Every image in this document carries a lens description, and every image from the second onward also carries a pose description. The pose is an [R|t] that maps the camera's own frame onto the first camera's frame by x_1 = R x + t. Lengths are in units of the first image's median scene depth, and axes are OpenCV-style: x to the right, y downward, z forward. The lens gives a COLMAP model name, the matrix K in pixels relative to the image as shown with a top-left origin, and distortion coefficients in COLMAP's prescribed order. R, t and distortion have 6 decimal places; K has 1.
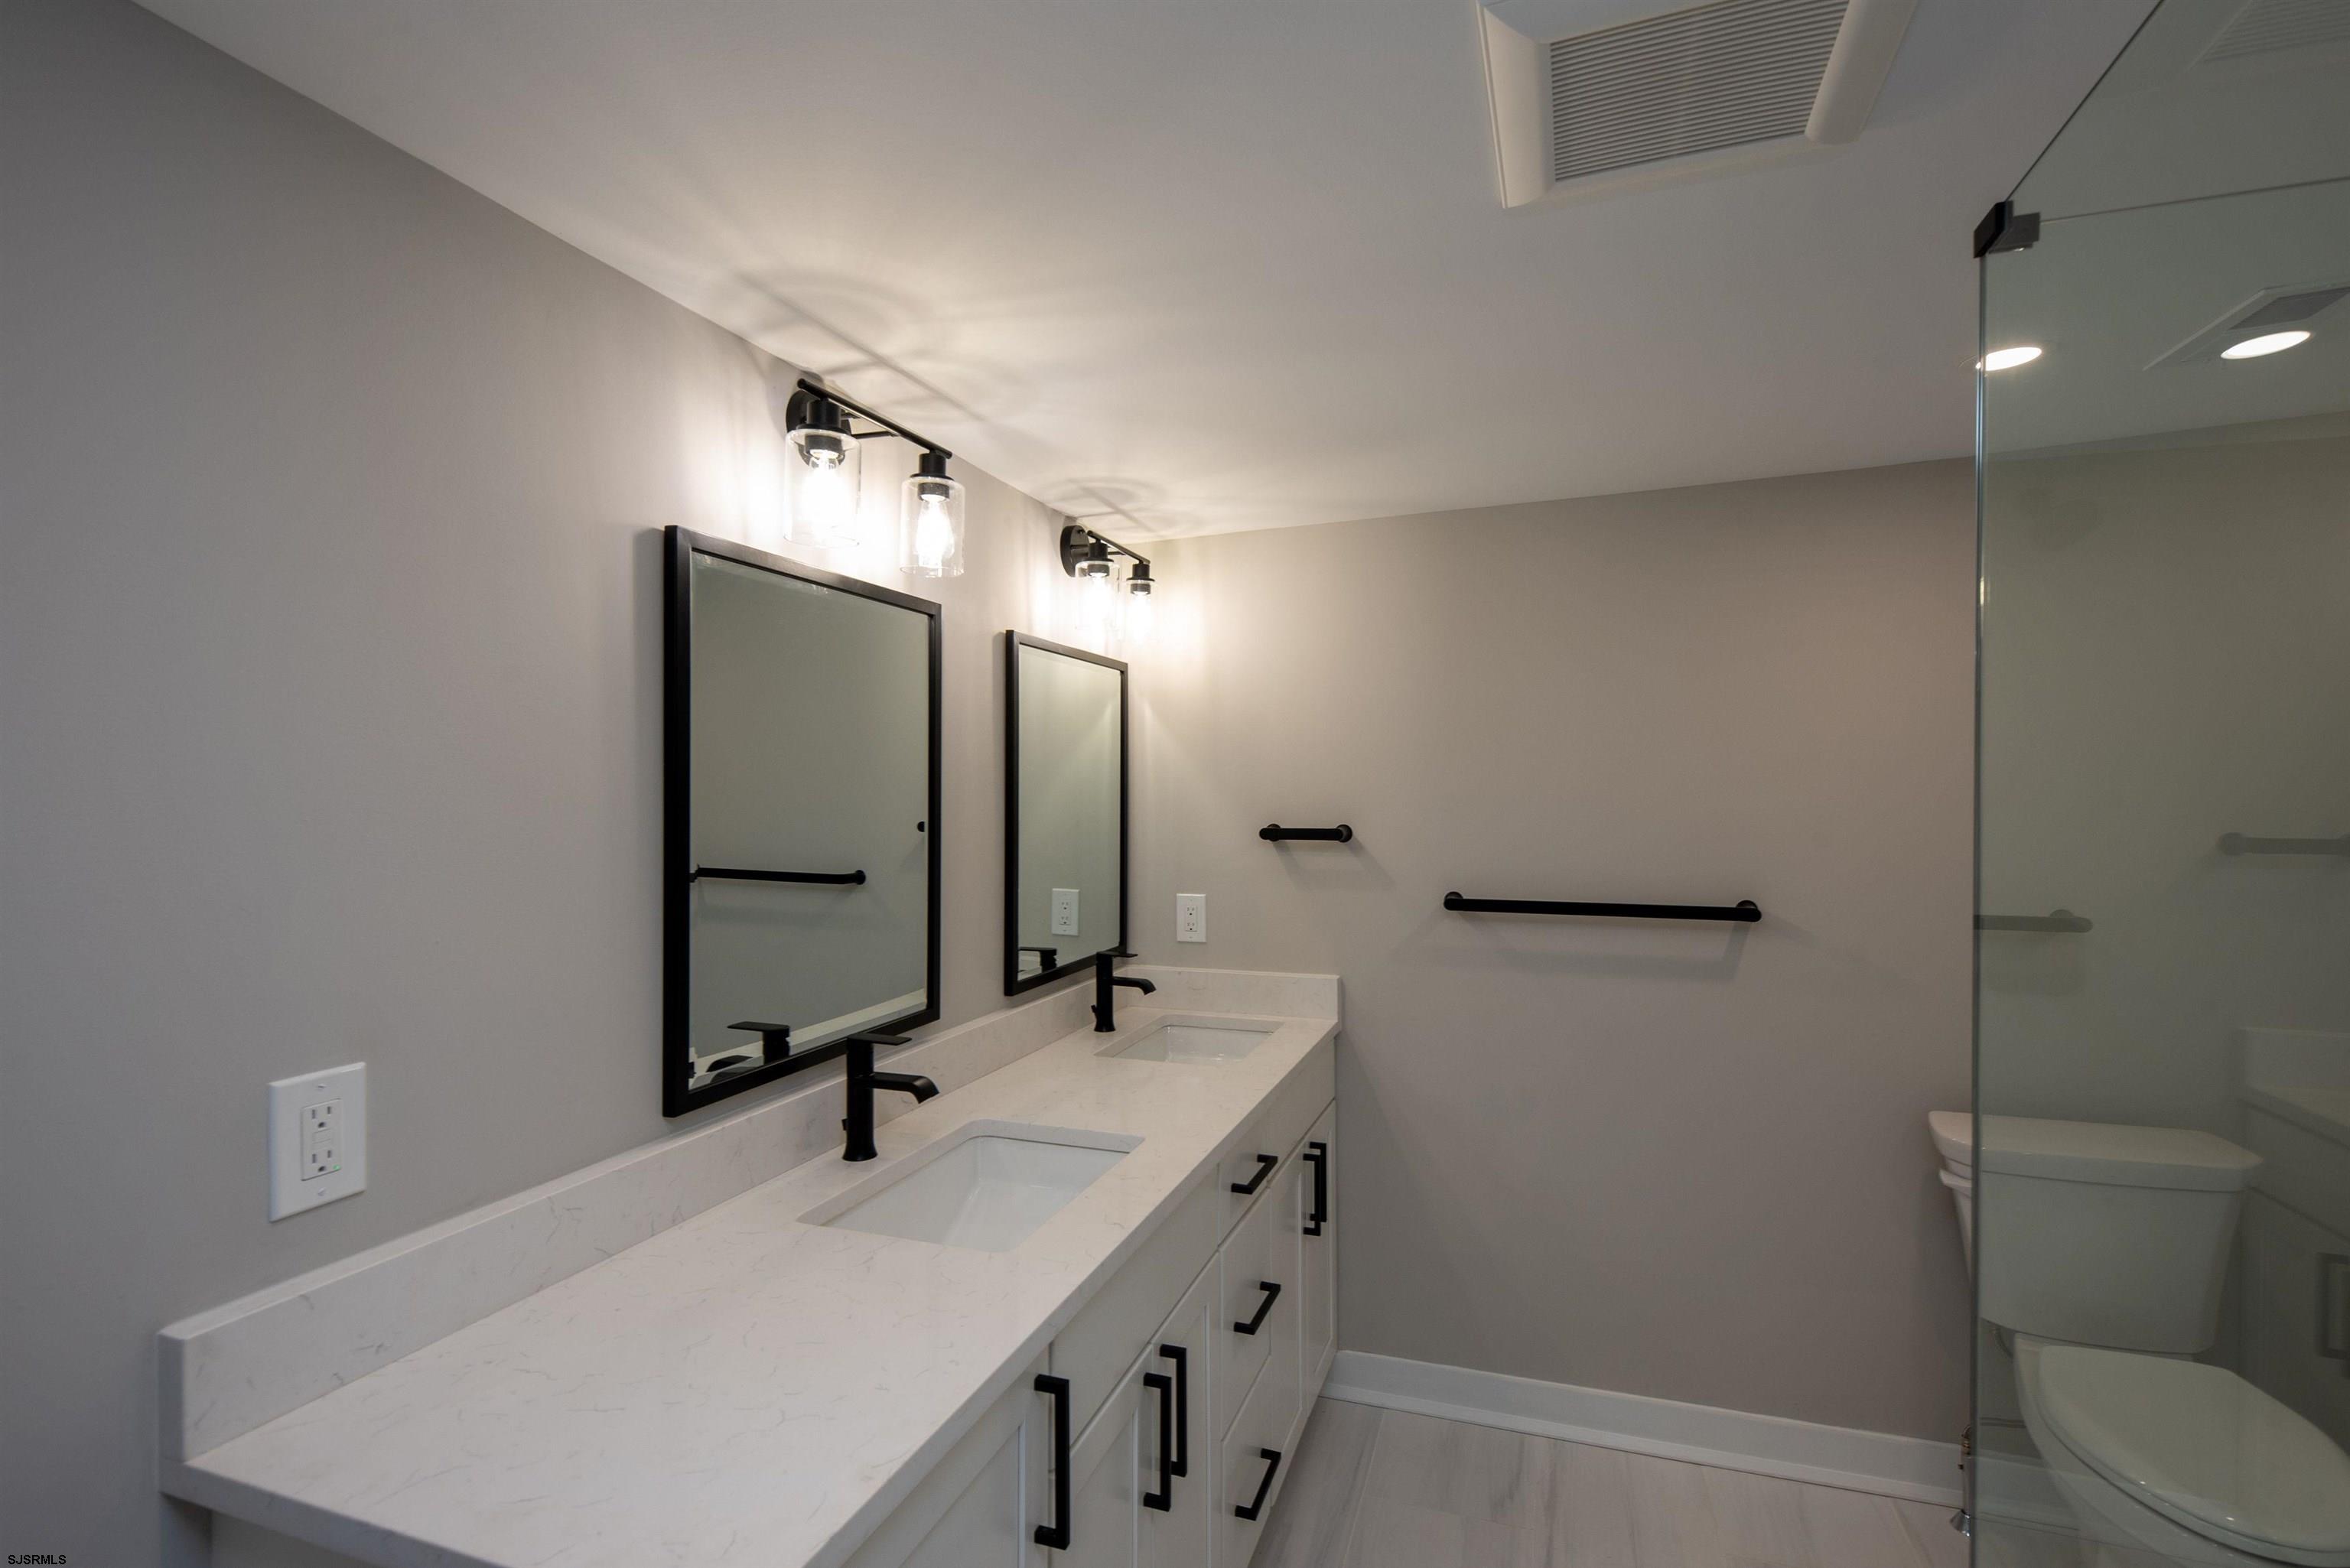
lens RADIAL K [[1098.2, 0, 1175.0], [0, 1098.2, 784.0], [0, 0, 1]] dist [0.000190, -0.000080]
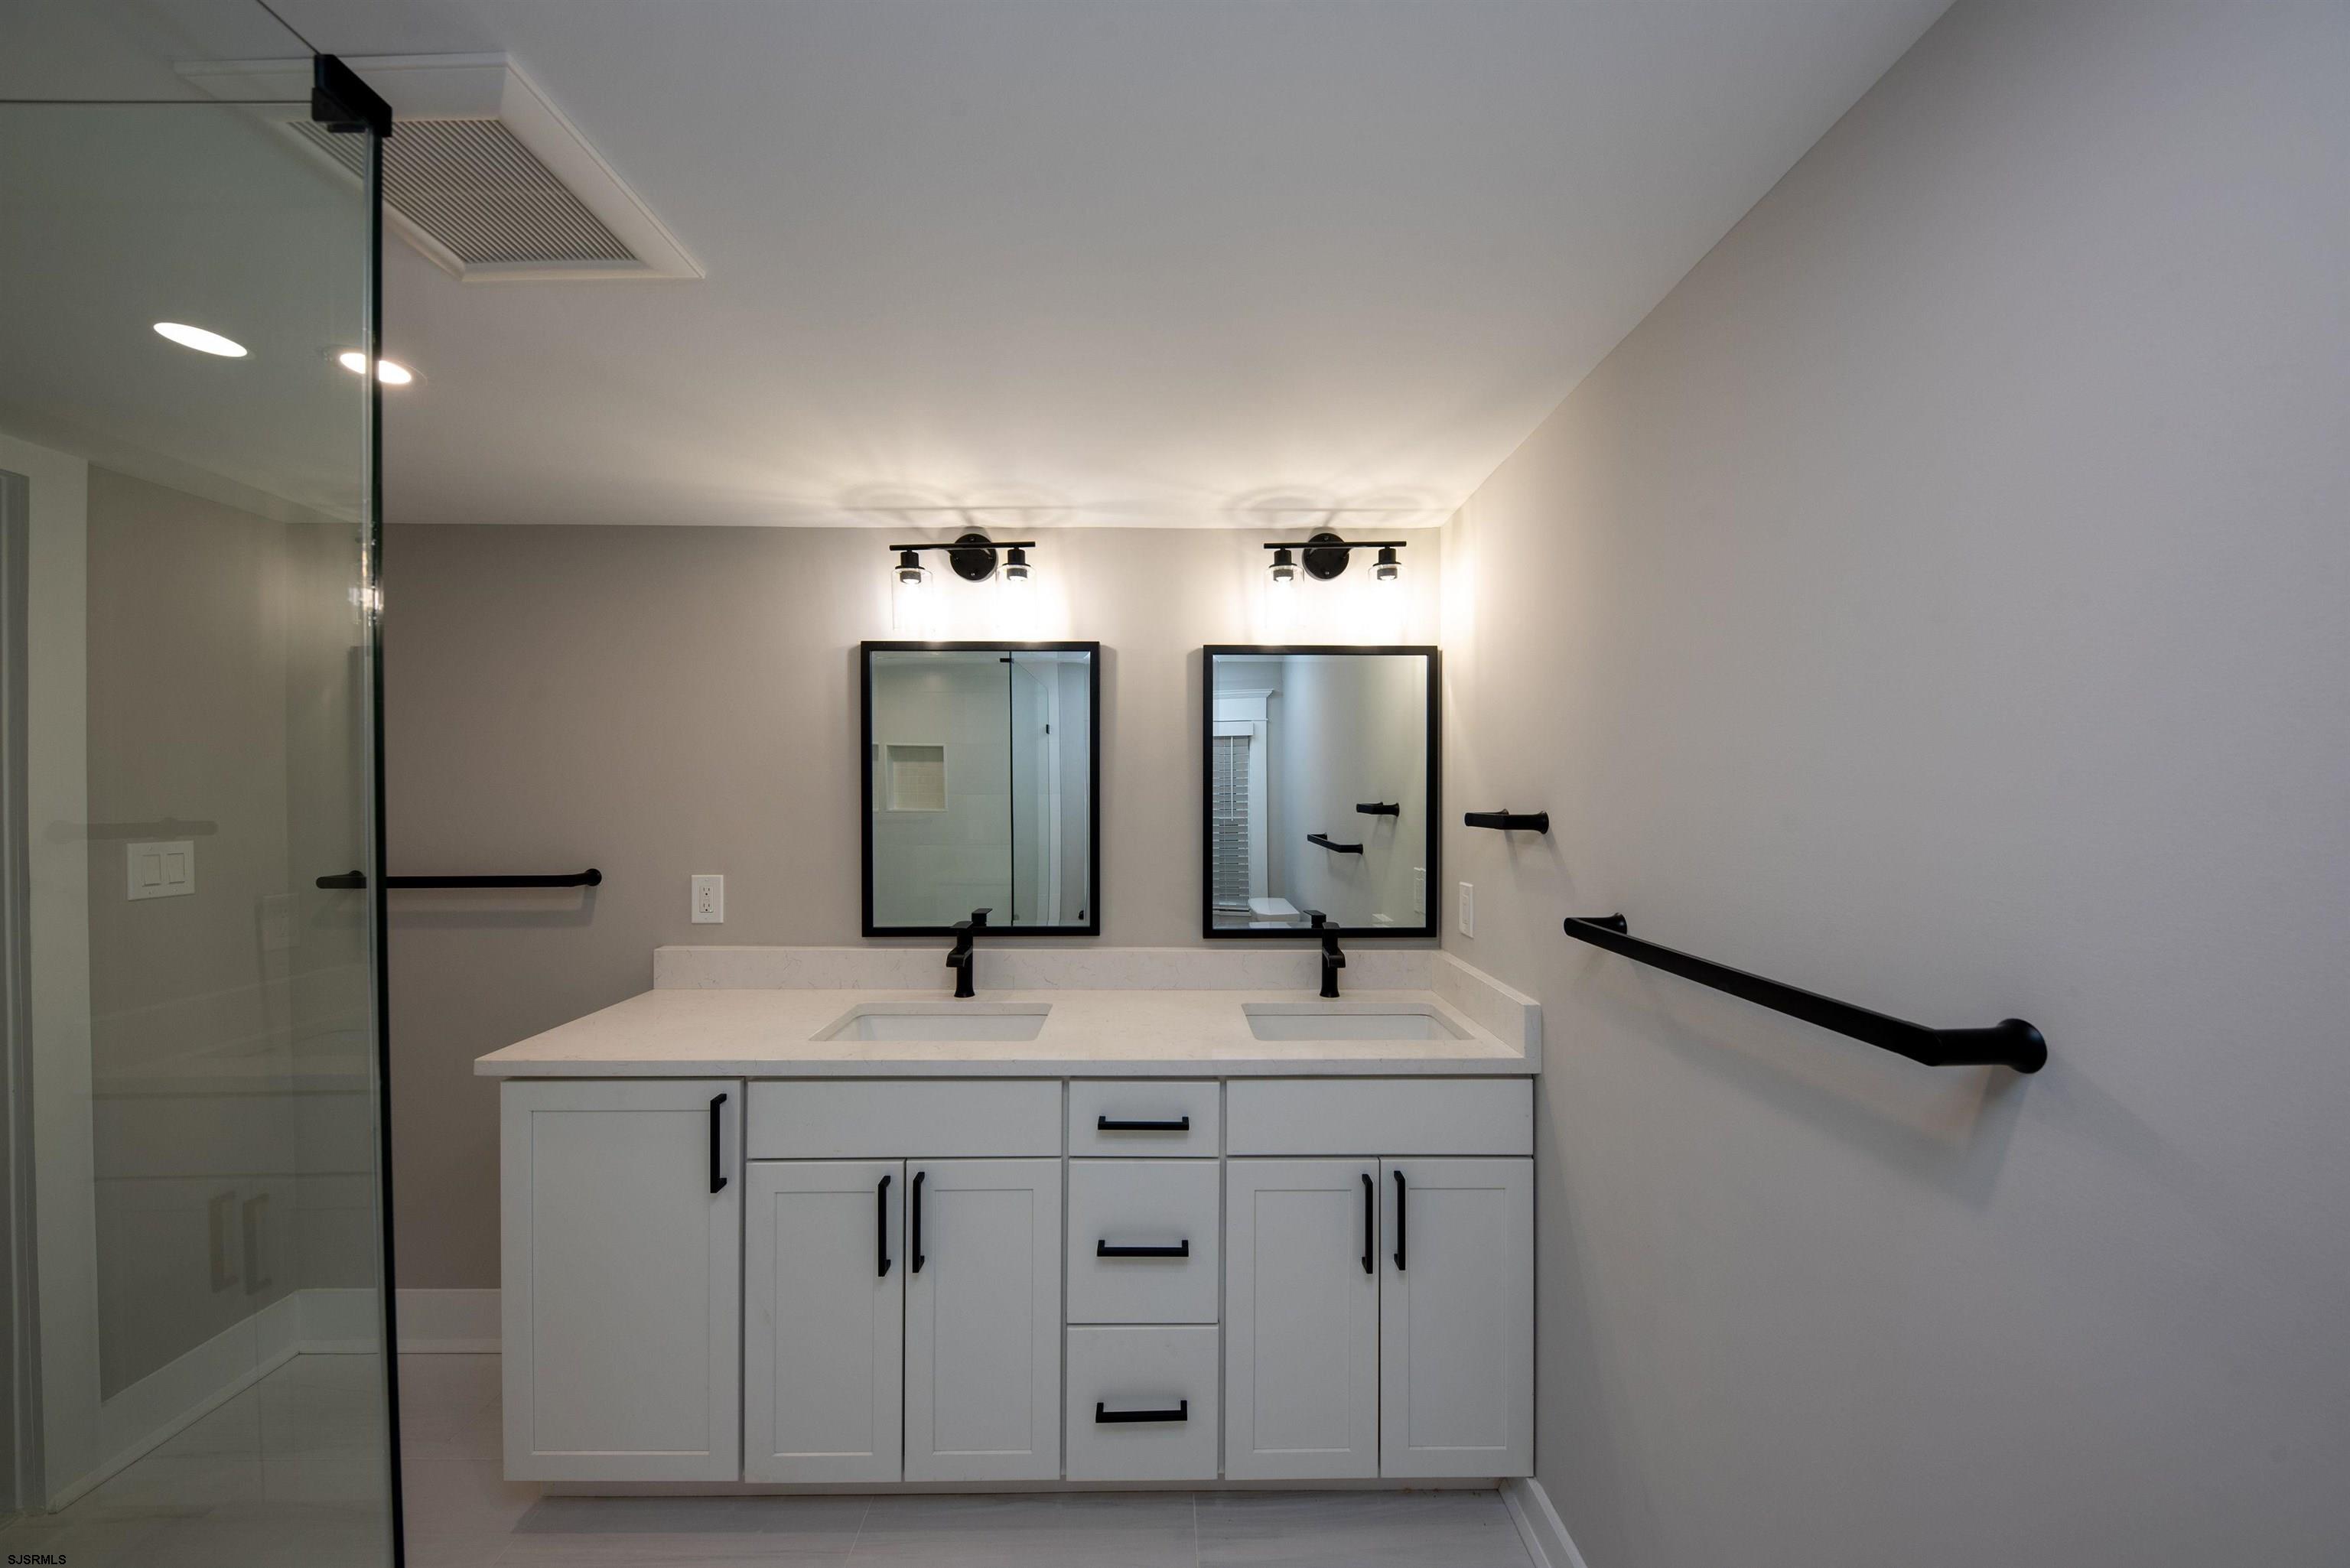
lens RADIAL K [[831.1, 0, 1170.8], [0, 831.1, 797.4], [0, 0, 1]] dist [0.012963, -0.006354]
pose [[0.321966, 0.001337, -0.946750, 1.028306], [0.004394, 0.999986, 0.002907, 0.040322], [0.946741, -0.005096, 0.321956, 0.920582]]
